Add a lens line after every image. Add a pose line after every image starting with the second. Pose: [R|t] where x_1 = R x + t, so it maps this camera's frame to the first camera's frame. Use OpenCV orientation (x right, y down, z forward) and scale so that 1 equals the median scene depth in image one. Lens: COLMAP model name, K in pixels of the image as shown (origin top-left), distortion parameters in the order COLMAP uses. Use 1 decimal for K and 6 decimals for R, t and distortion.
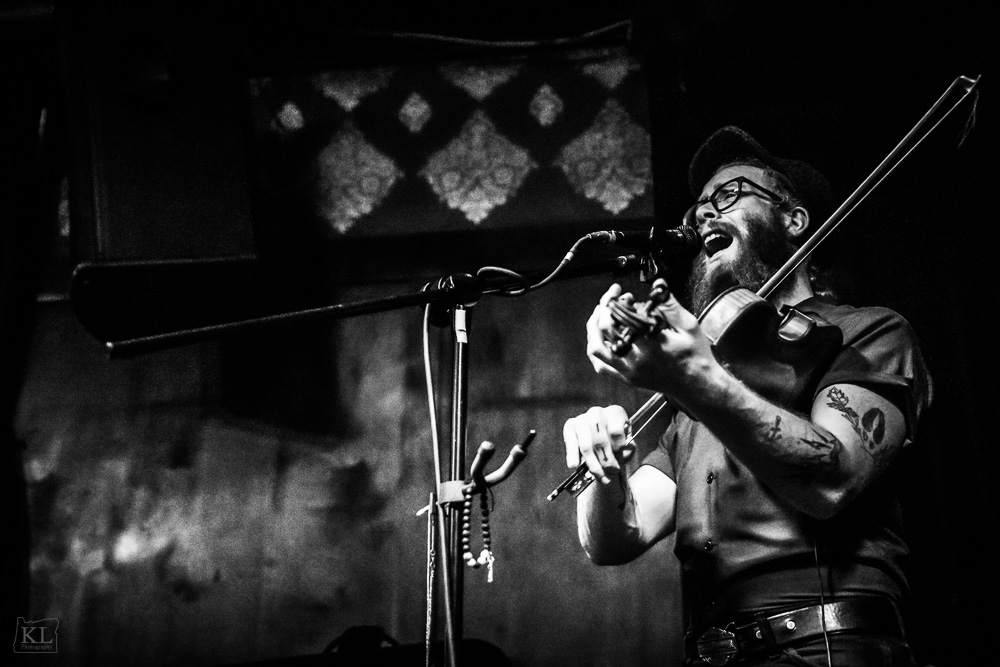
lens RADIAL K [[1192.5, 0, 486.8], [0, 1192.5, 336.2], [0, 0, 1]] dist [0.059097, 0.000000]
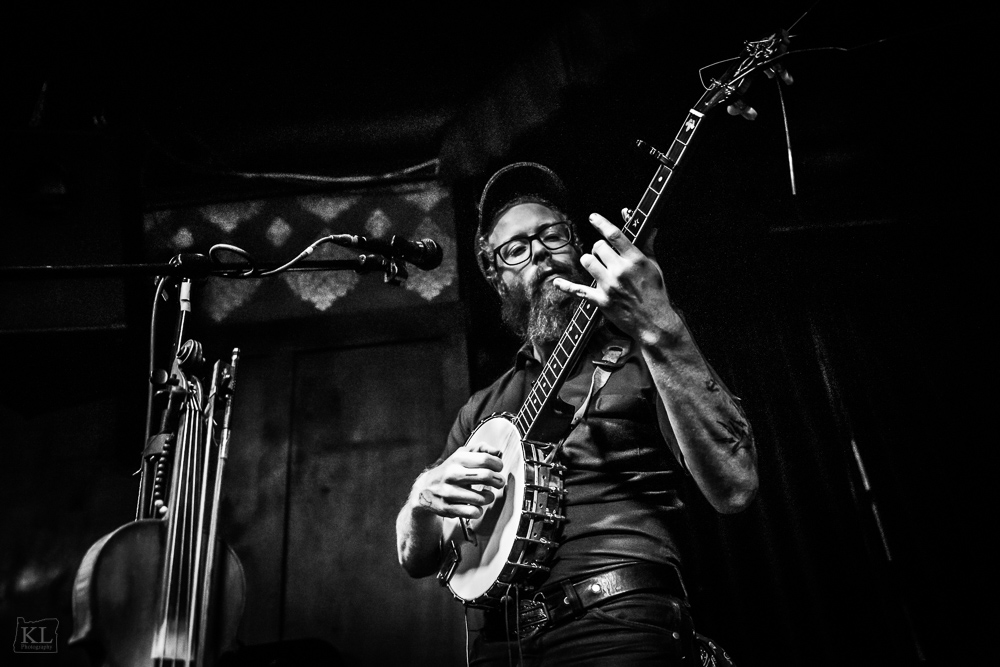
lens RADIAL K [[825.2, 0, 478.8], [0, 825.2, 339.9], [0, 0, 1]] dist [-0.040947, 0.027624]
pose [[0.994727, -0.024785, 0.099518, 0.070110], [0.037404, 0.991196, -0.127012, 0.056480], [-0.095494, 0.130065, 0.986896, 0.112981]]
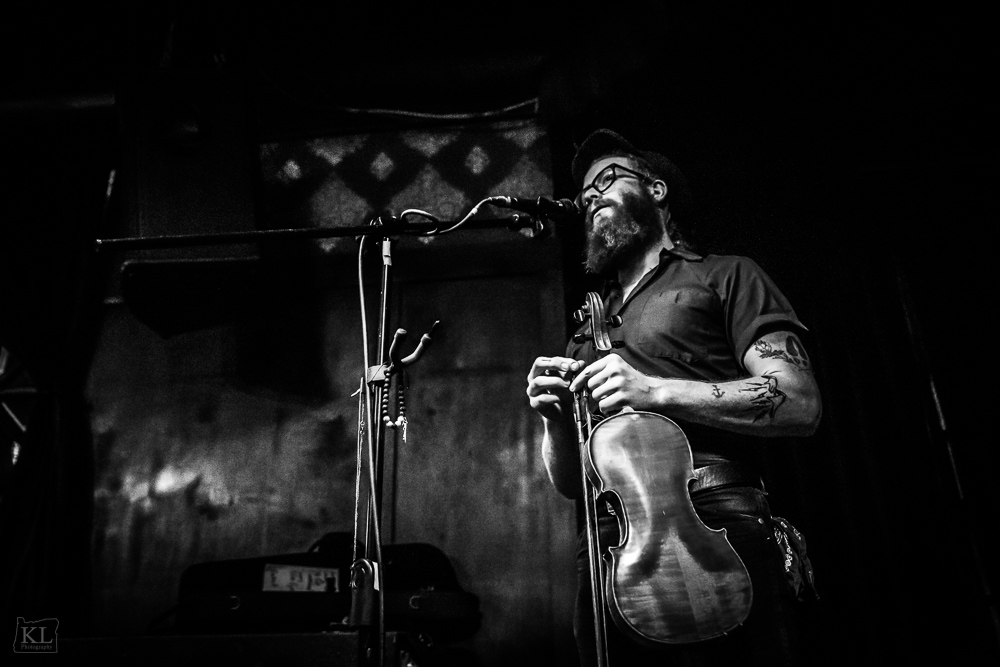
lens RADIAL K [[849.7, 0, 482.6], [0, 849.7, 337.7], [0, 0, 1]] dist [-0.038889, 0.051597]
pose [[0.999356, -0.004774, 0.035560, 0.021046], [0.006159, 0.999223, -0.038925, 0.051453], [-0.035347, 0.039119, 0.998609, 0.034254]]
